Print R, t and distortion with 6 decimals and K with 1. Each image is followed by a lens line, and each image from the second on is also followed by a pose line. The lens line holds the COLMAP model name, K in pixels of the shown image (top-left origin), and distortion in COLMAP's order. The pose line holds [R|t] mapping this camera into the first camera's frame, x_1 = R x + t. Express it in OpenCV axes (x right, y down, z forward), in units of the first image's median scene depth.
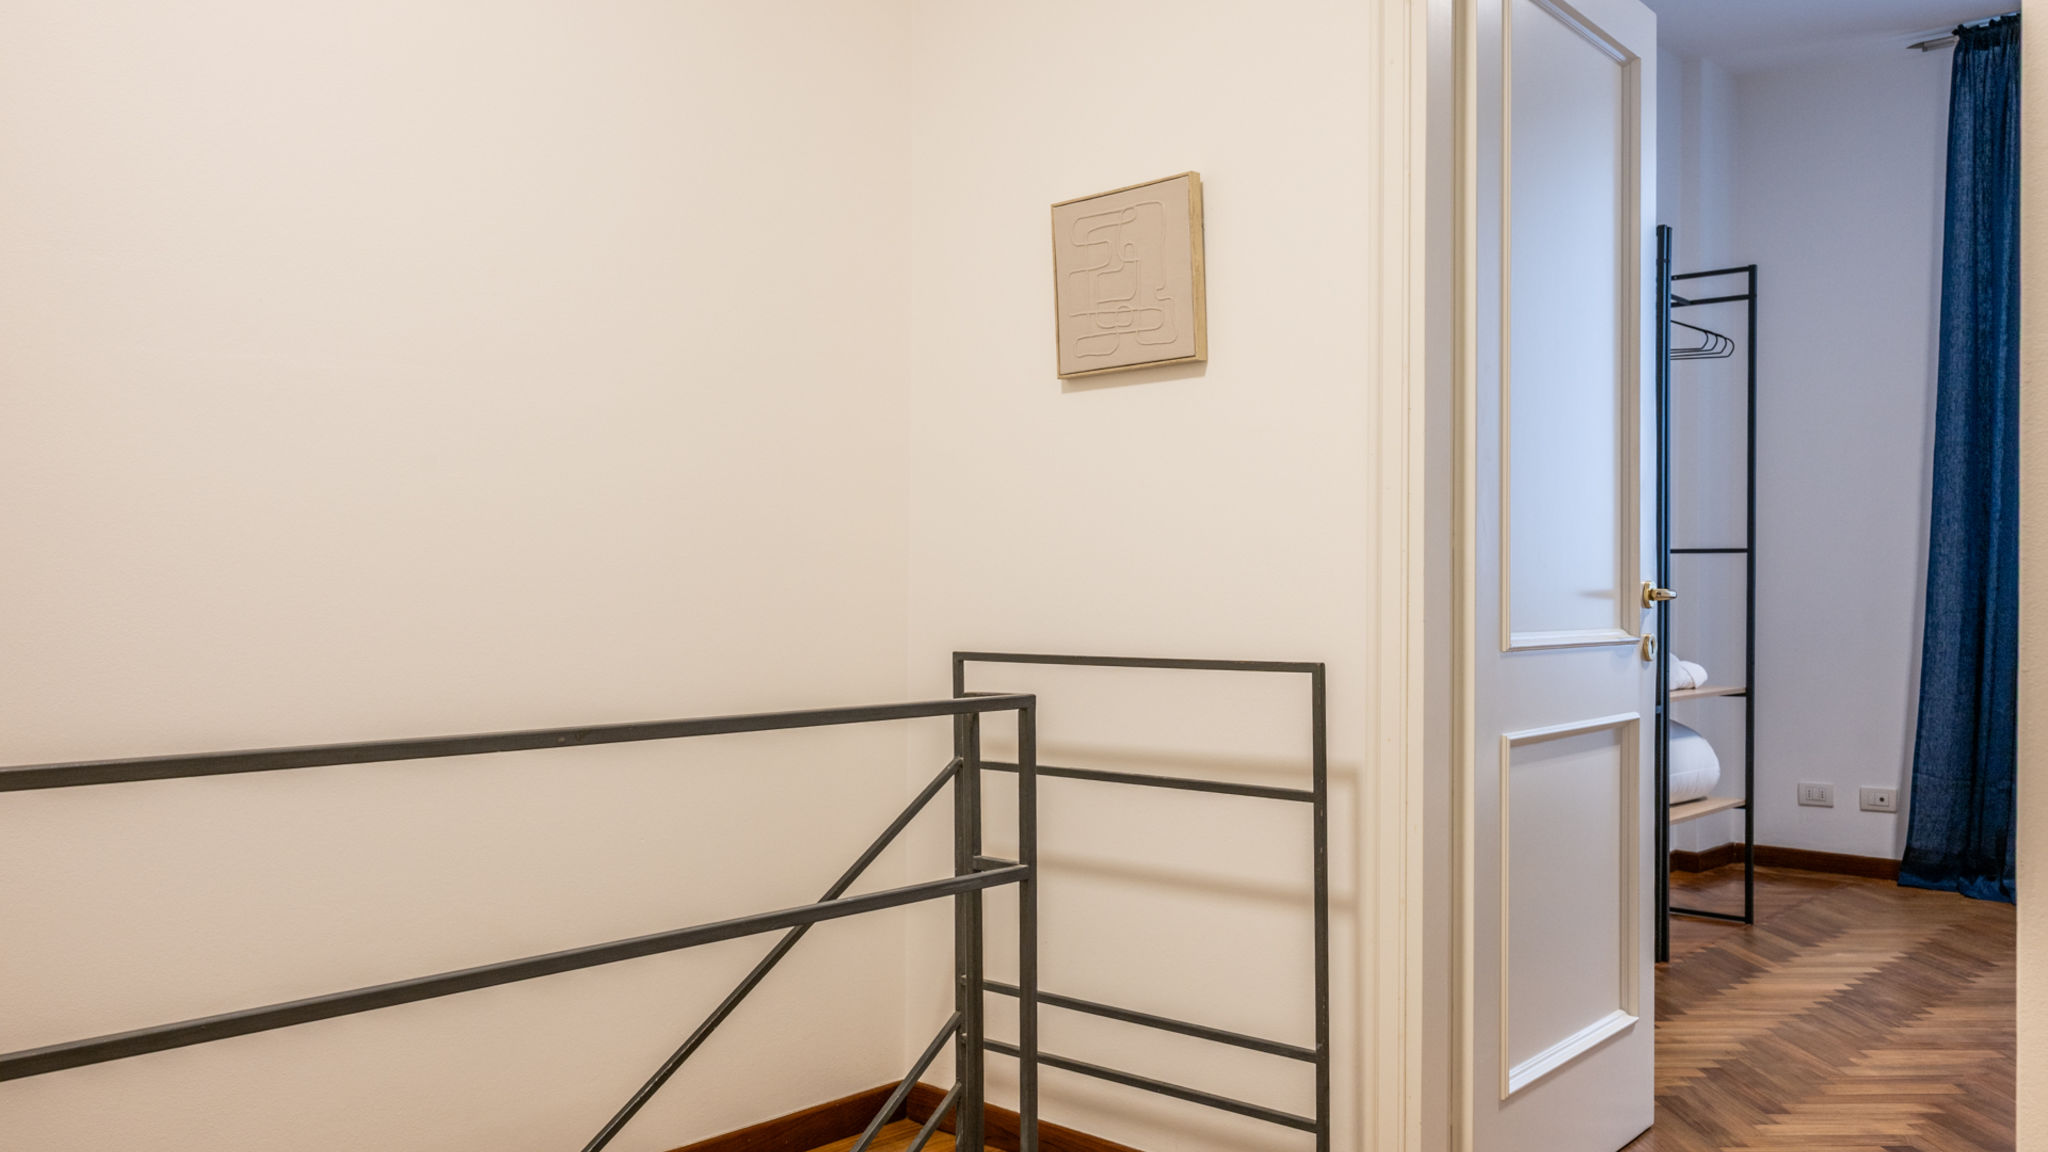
lens RADIAL K [[1548.5, 0, 1015.4], [0, 1548.5, 573.0], [0, 0, 1]] dist [-0.000339, -0.011724]
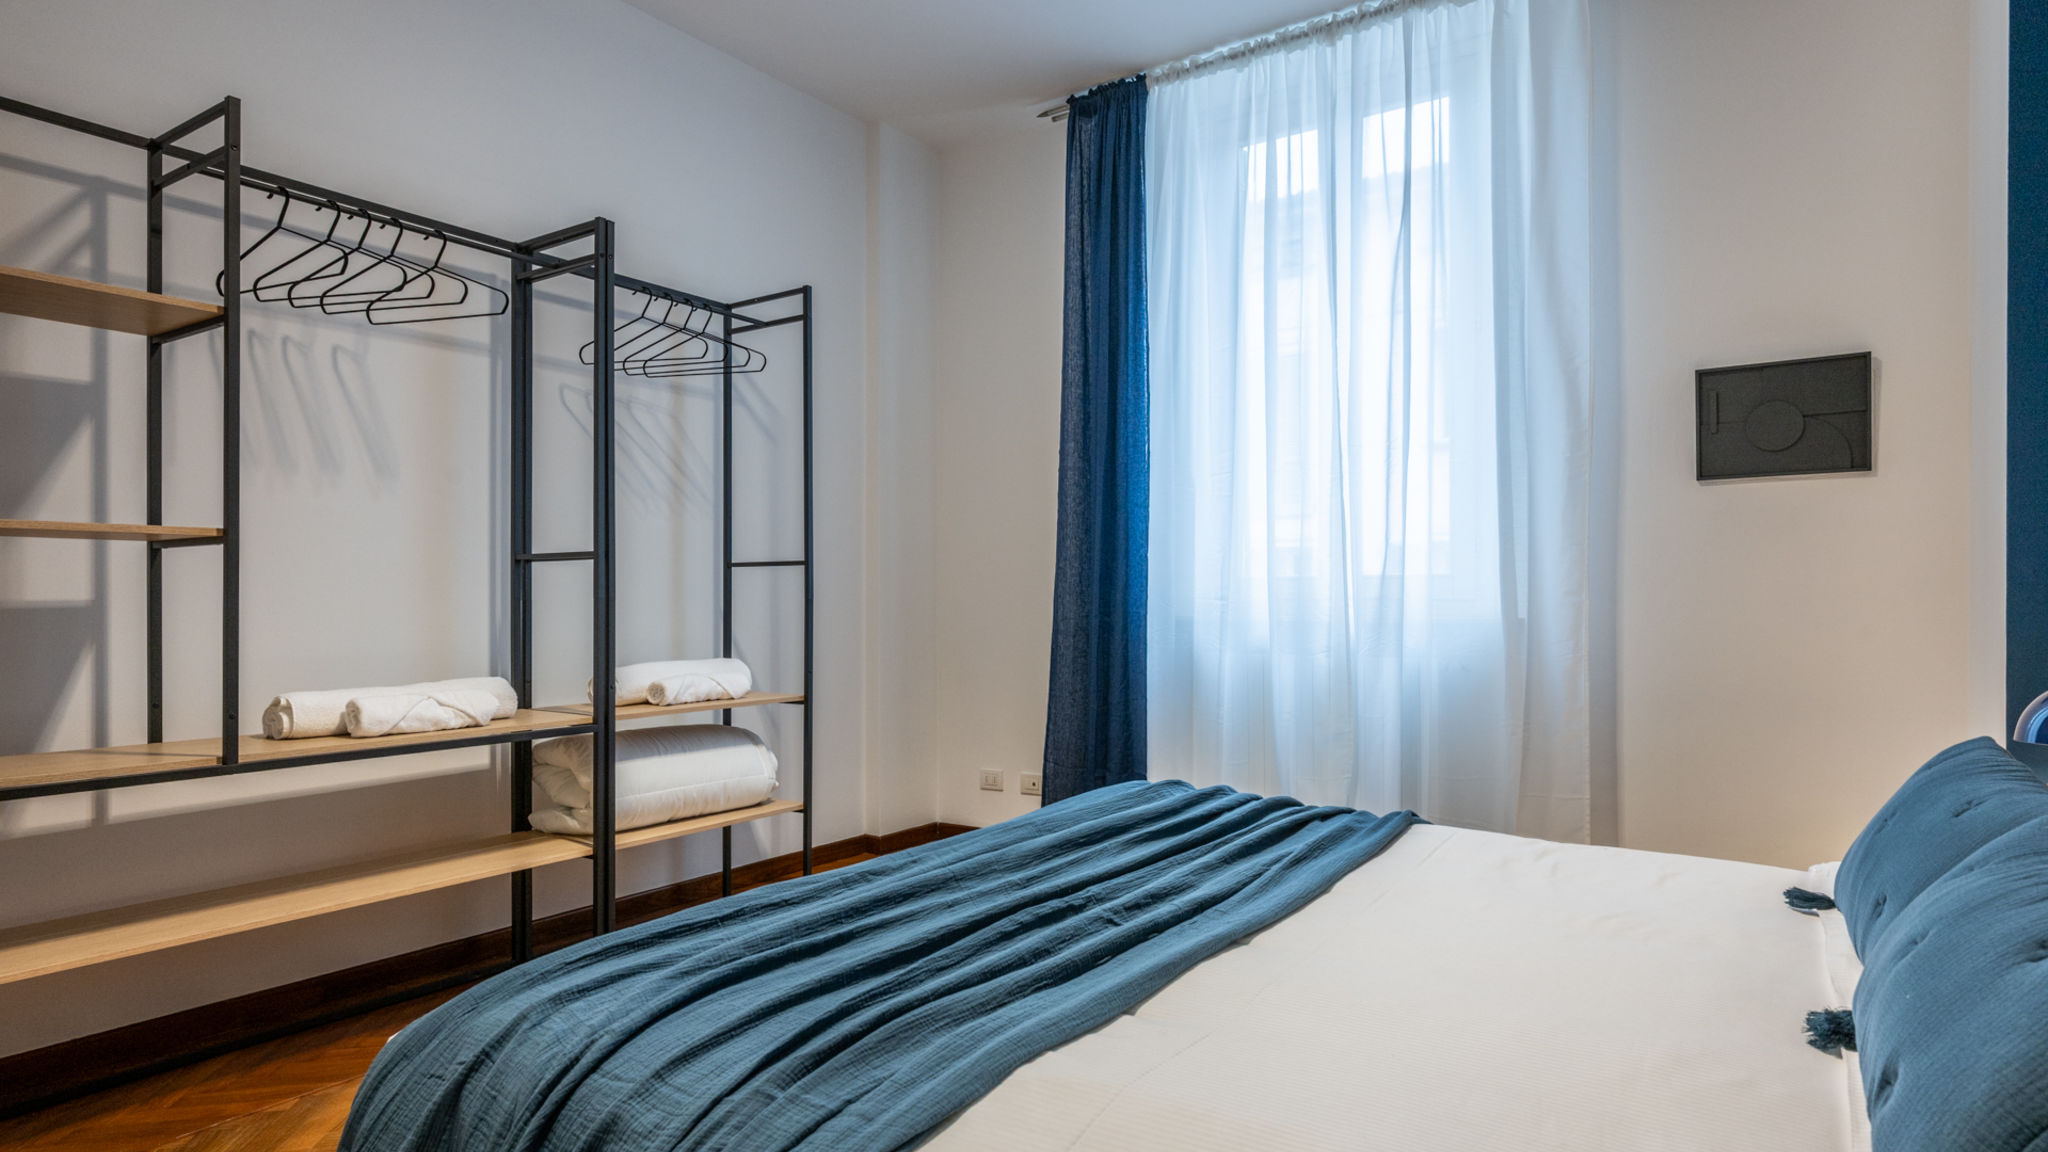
lens RADIAL K [[1082.7, 0, 1036.9], [0, 1082.7, 588.5], [0, 0, 1]] dist [0.012788, -0.001242]
pose [[0.983531, -0.007081, 0.180599, 0.444372], [0.007819, 0.999964, -0.003376, 0.005790], [-0.180568, 0.004732, 0.983551, 0.231598]]
